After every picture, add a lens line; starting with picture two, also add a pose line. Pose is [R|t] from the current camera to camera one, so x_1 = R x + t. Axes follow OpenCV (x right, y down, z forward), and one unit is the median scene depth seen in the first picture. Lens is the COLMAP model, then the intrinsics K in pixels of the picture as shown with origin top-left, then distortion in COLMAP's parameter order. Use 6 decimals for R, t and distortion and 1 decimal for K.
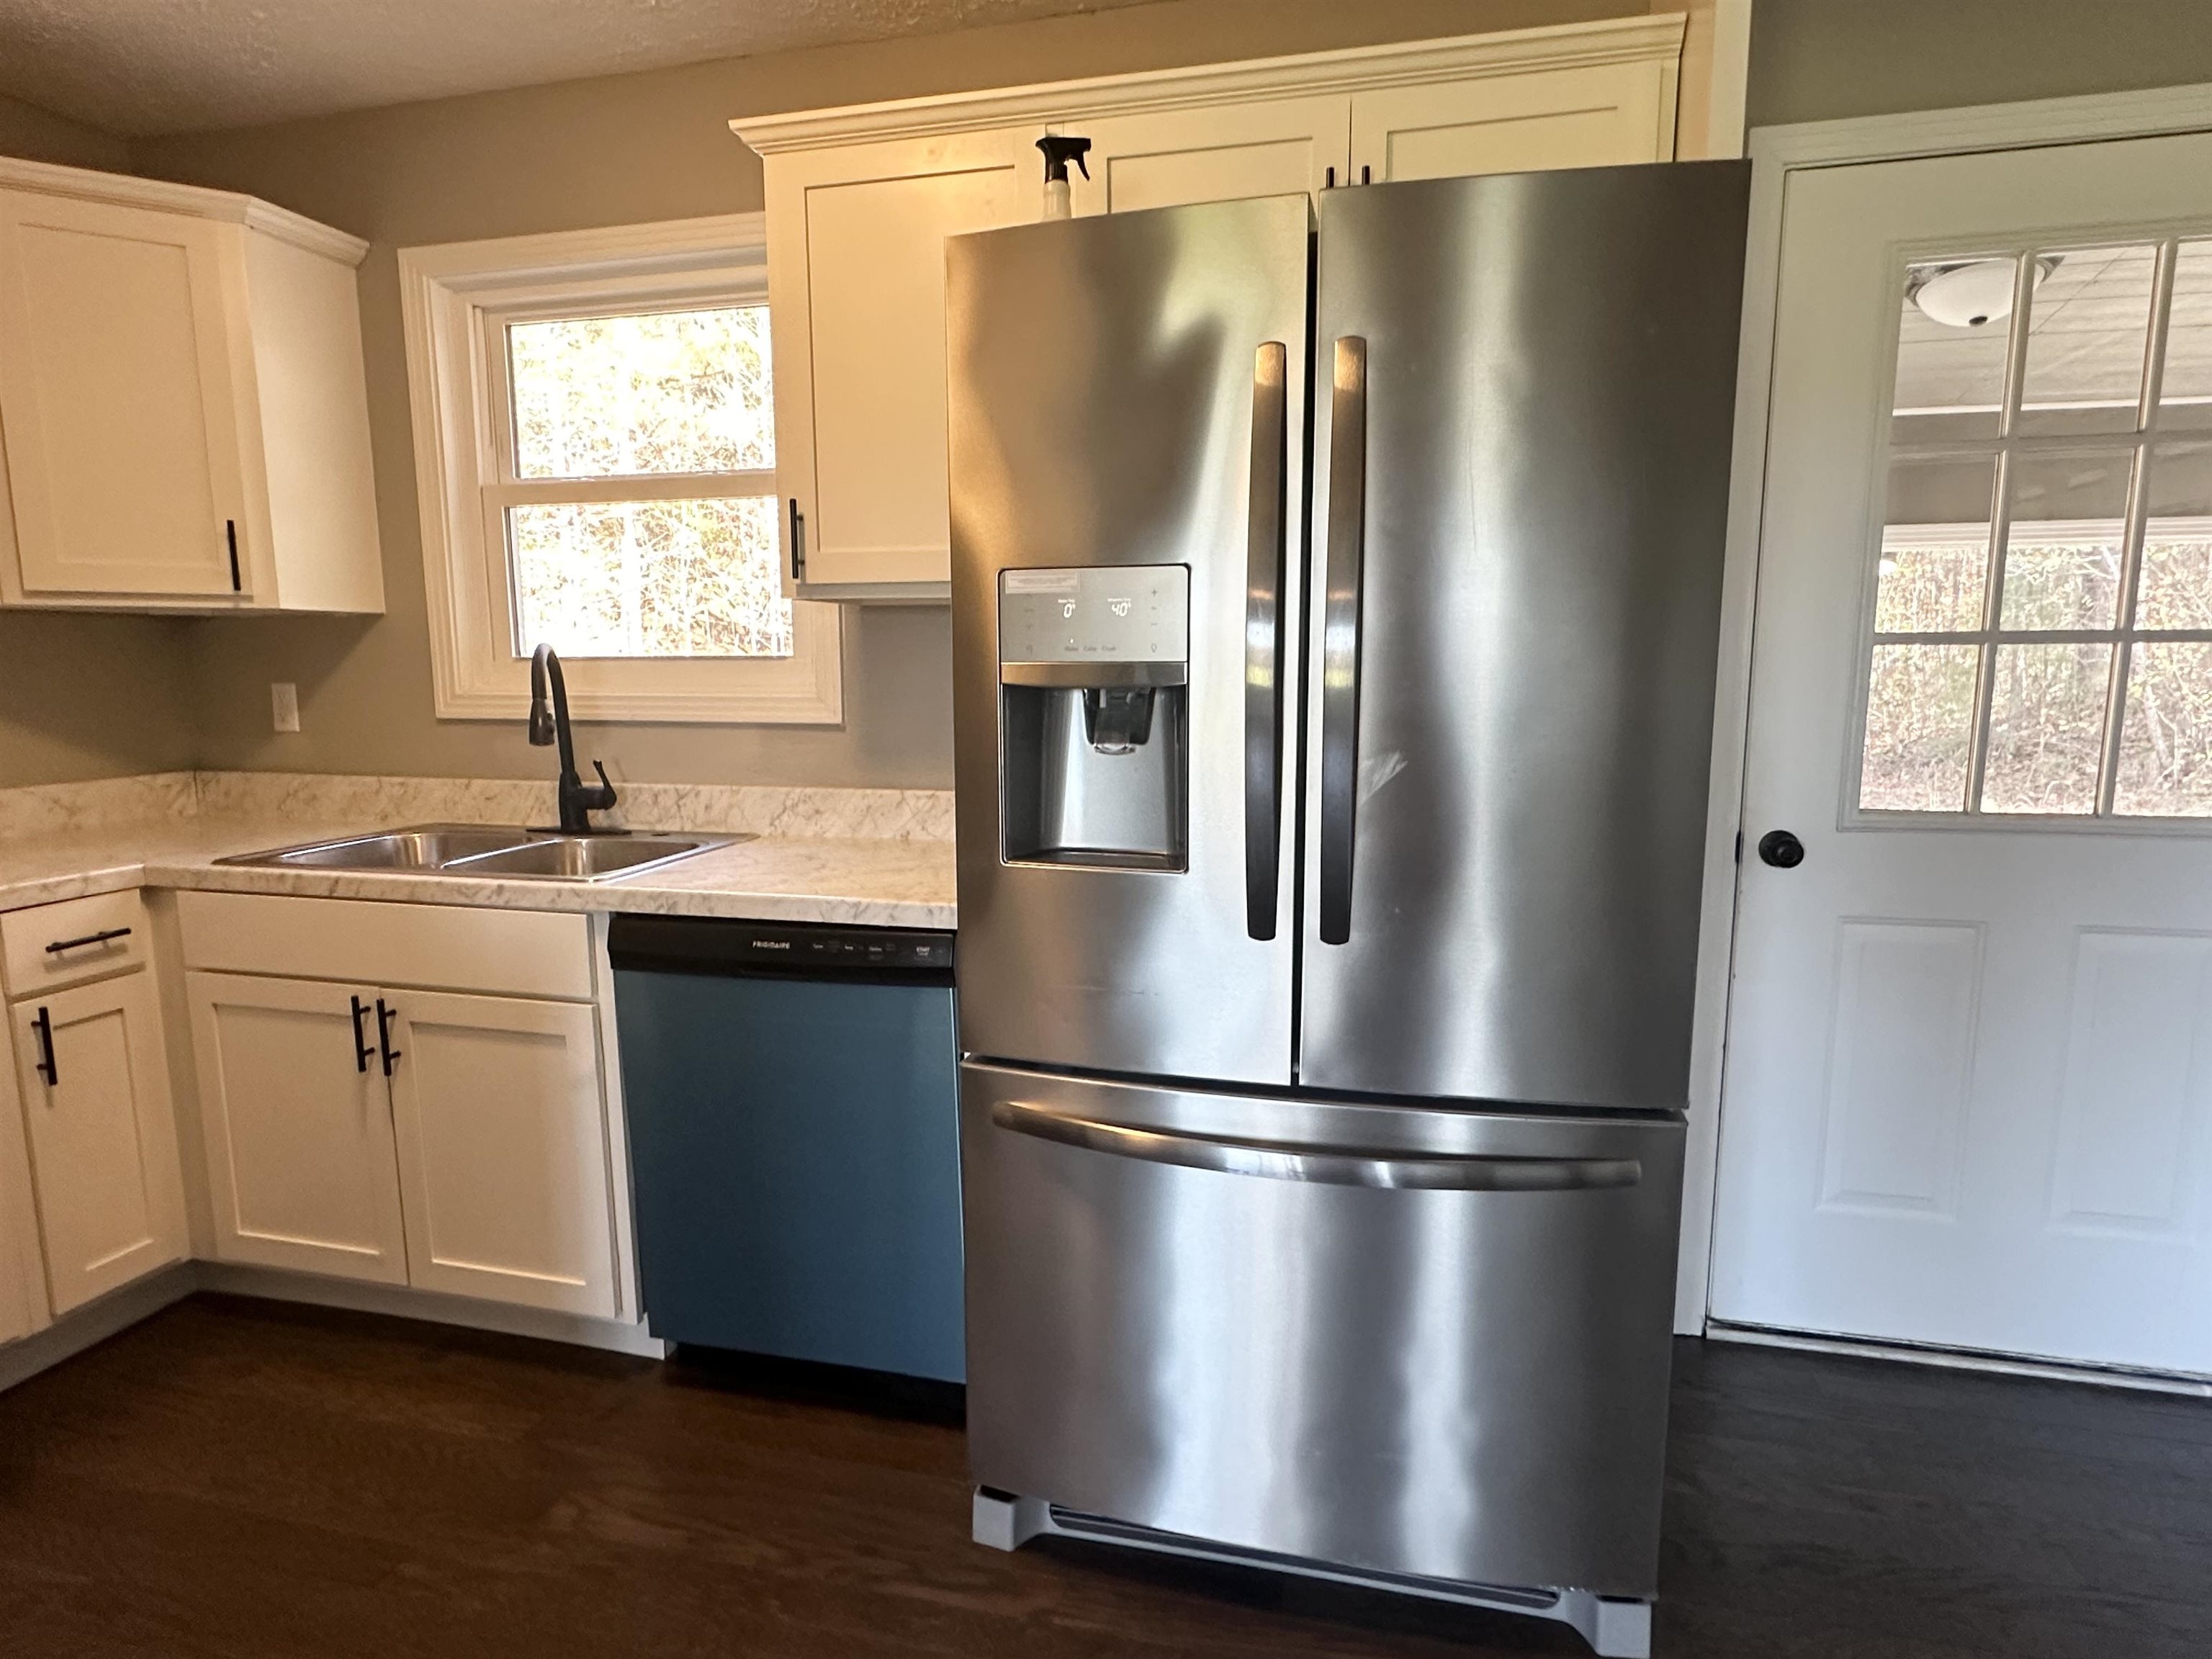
lens RADIAL K [[1227.9, 0, 1100.8], [0, 1227.9, 843.5], [0, 0, 1]] dist [-0.000856, 0.001117]
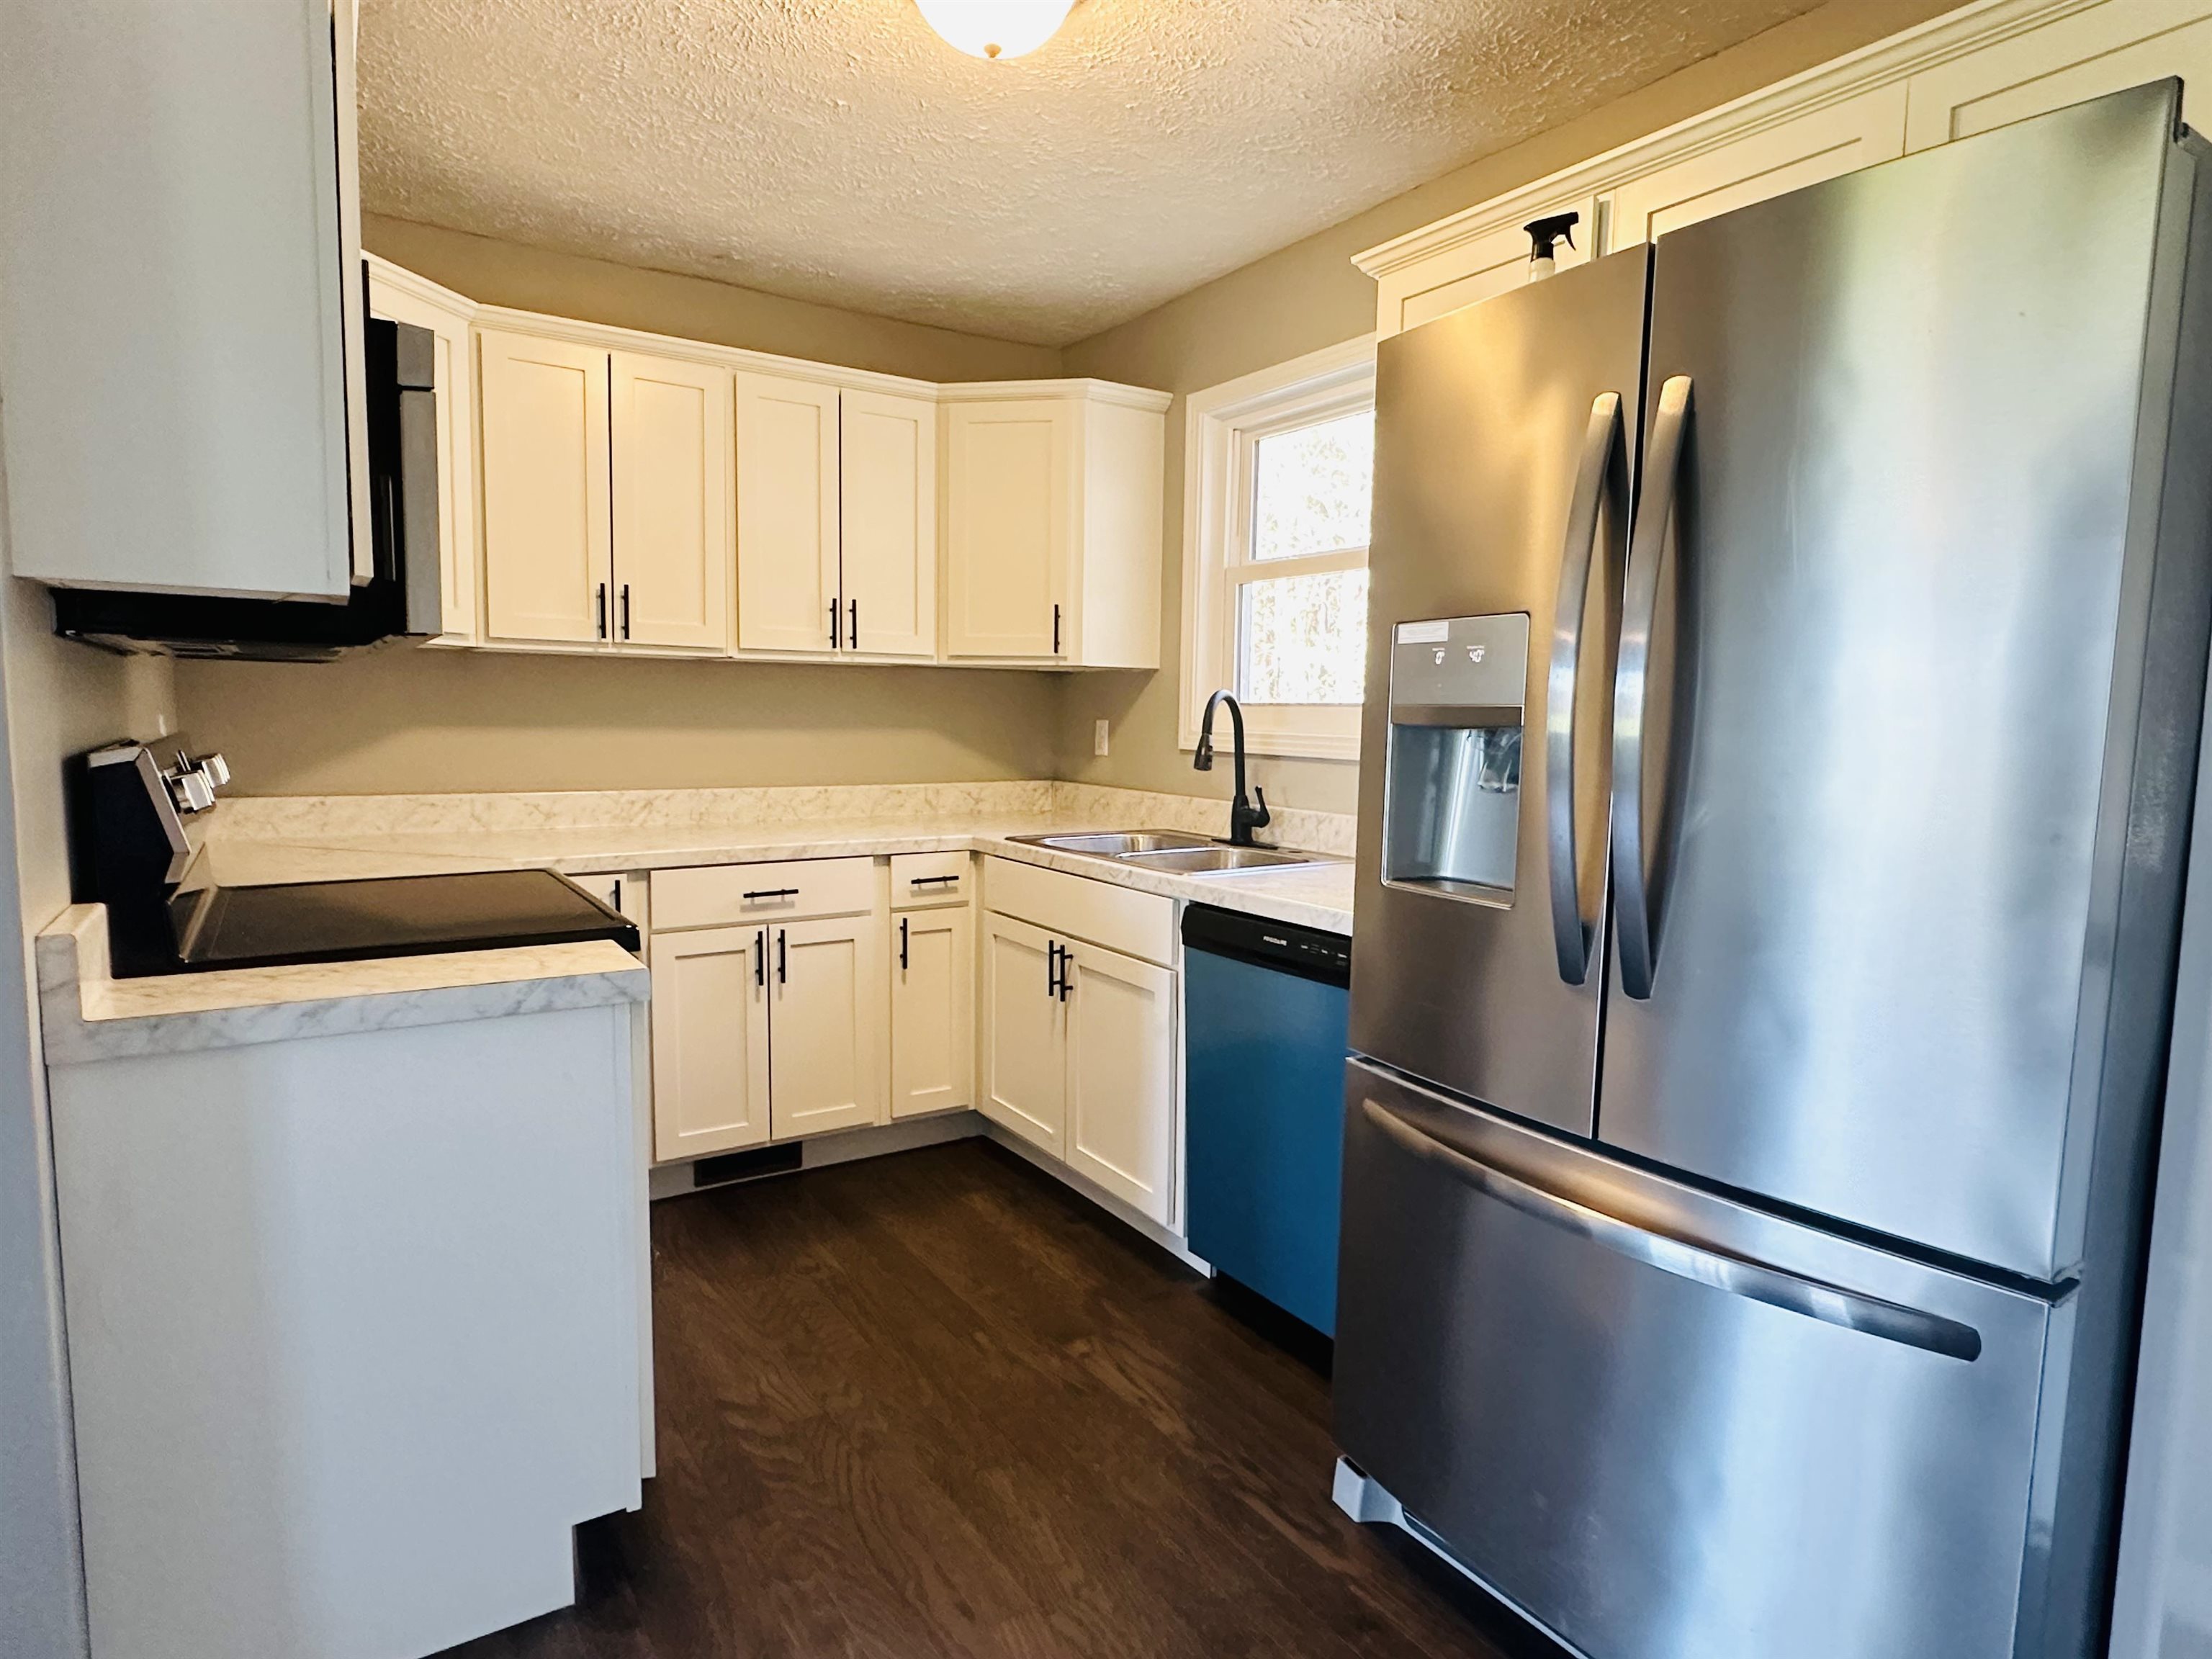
lens RADIAL K [[1227.9, 0, 1096.6], [0, 1227.9, 834.8], [0, 0, 1]] dist [-0.000856, 0.001117]
pose [[0.731489, 0.084292, -0.676623, 0.351767], [-0.119847, 0.992775, -0.005887, 0.007330], [0.671238, 0.085398, 0.736306, -0.001052]]
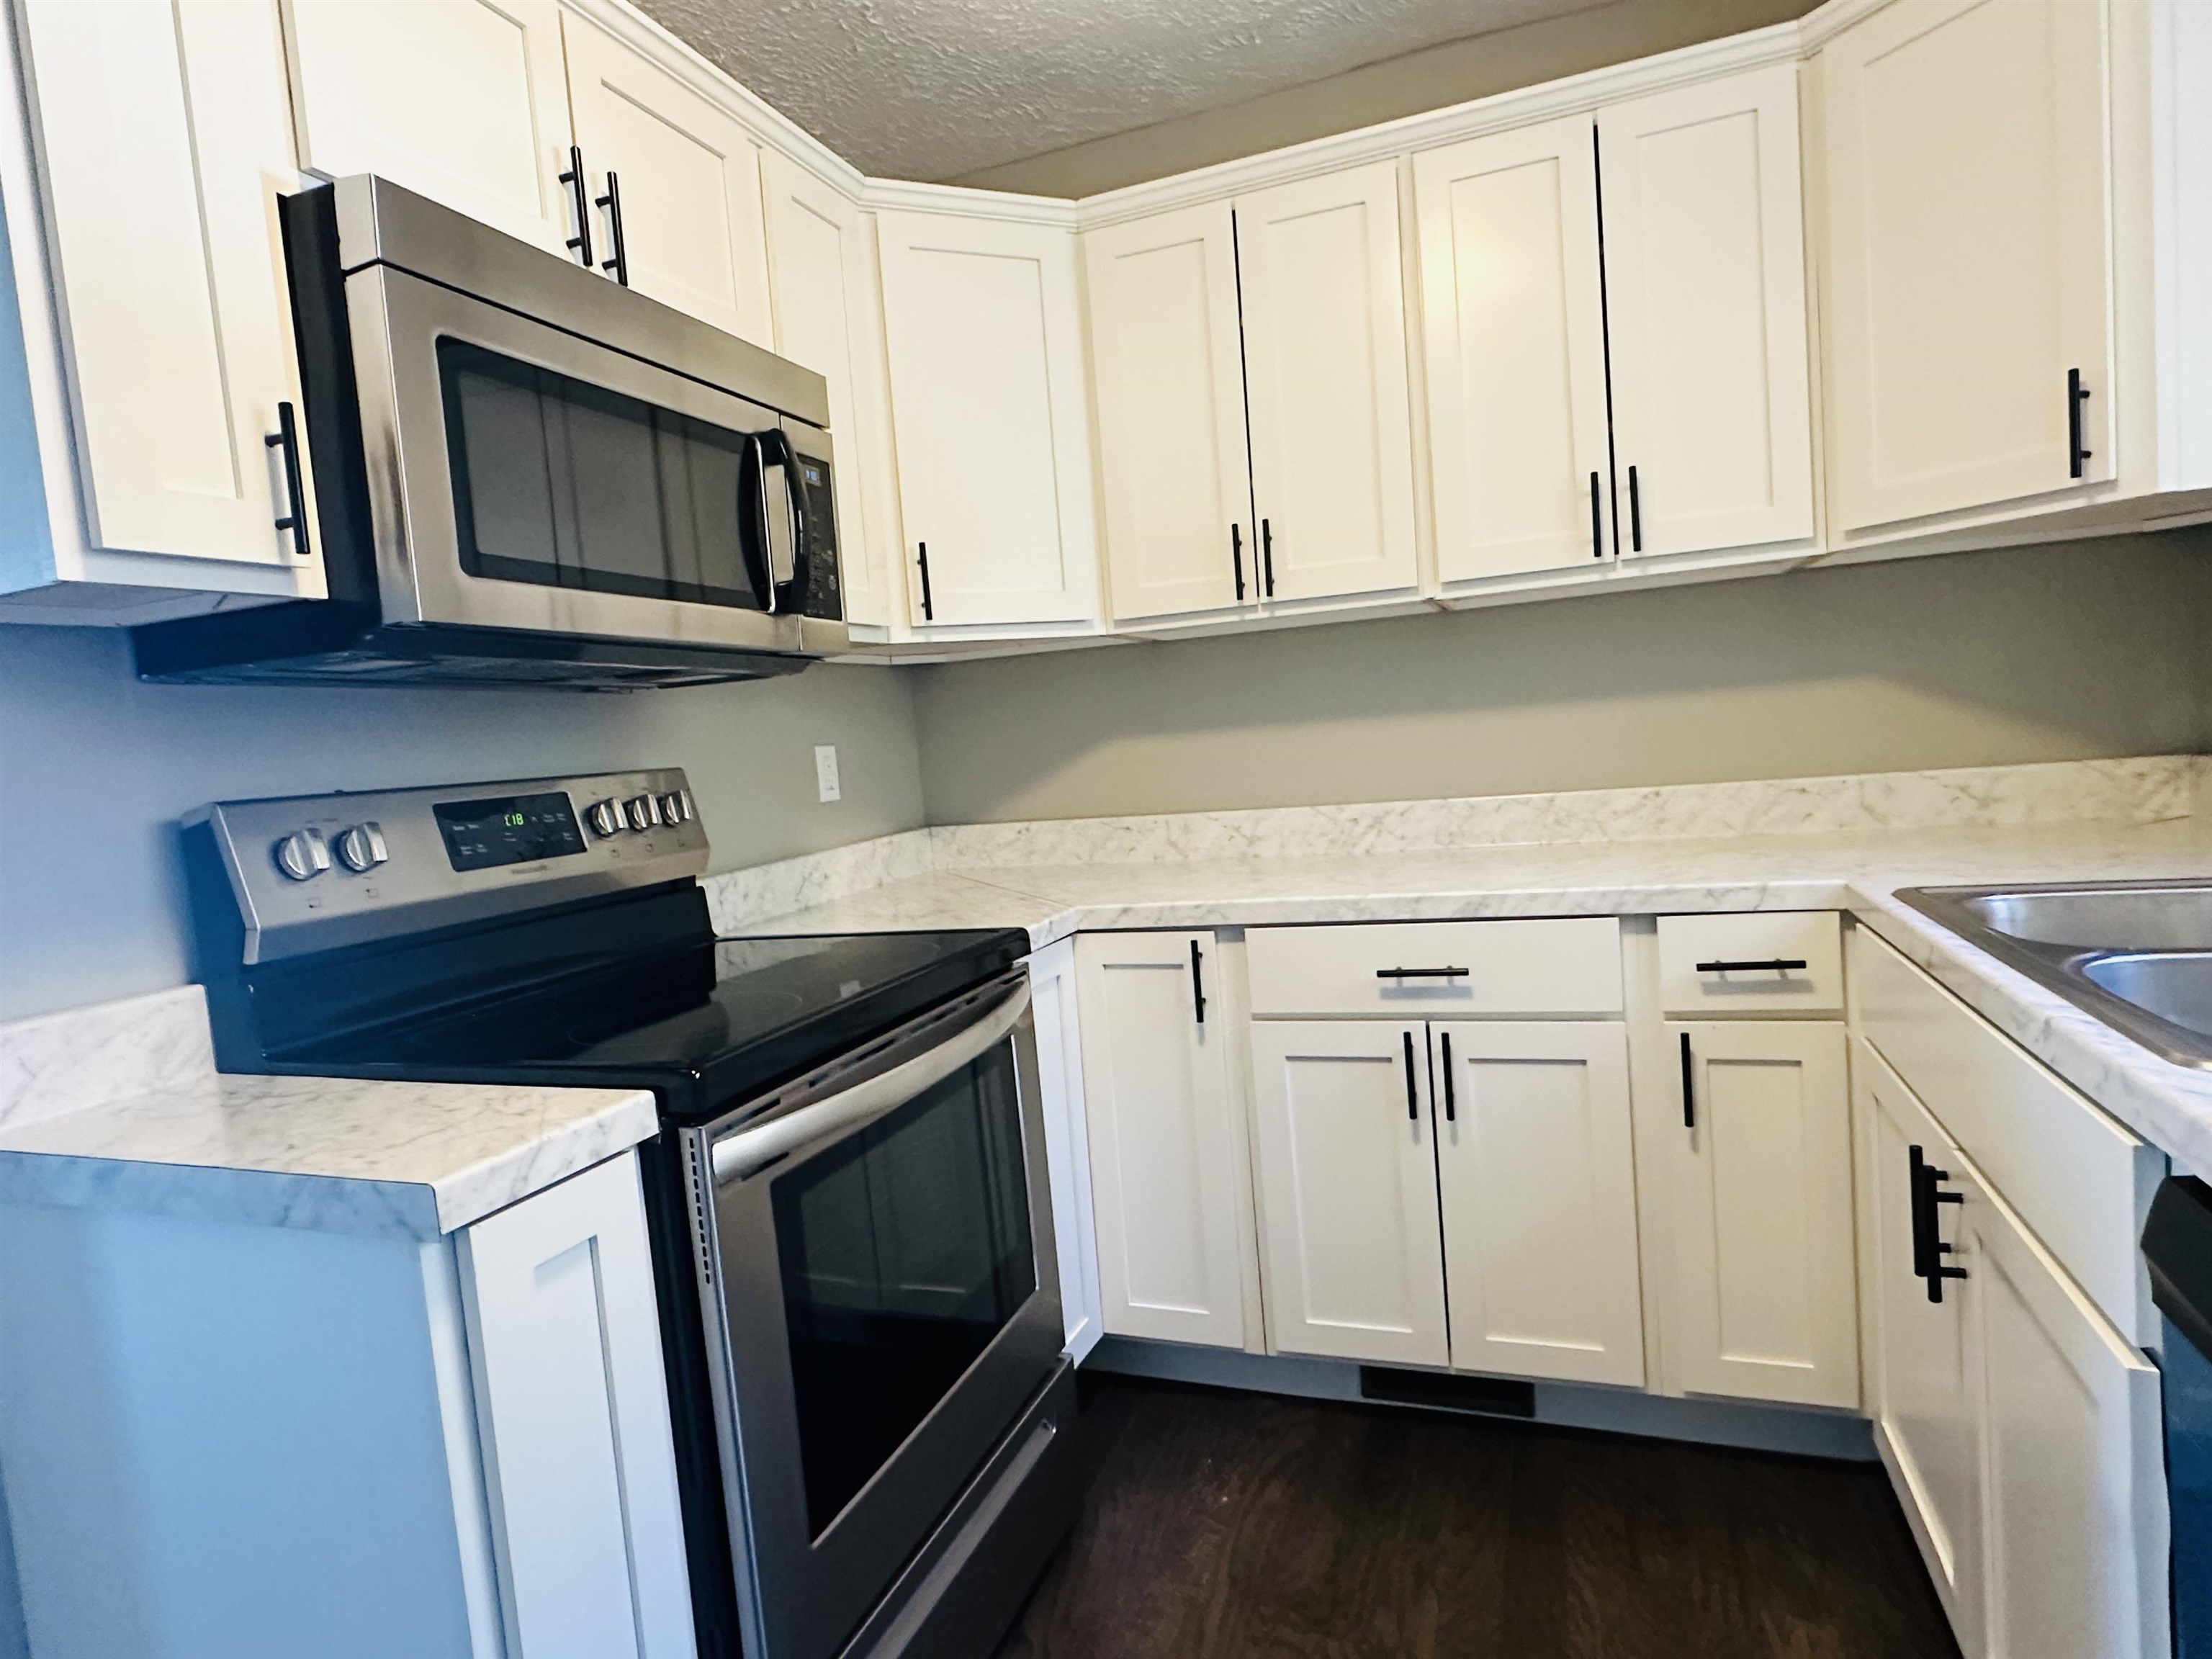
lens RADIAL K [[1227.9, 0, 1092.9], [0, 1227.9, 833.1], [0, 0, 1]] dist [-0.000856, 0.001117]
pose [[-0.112241, 0.087185, -0.989849, 0.007658], [-0.067548, 0.993170, 0.095137, -0.053158], [0.991382, 0.077541, -0.105585, 0.639726]]
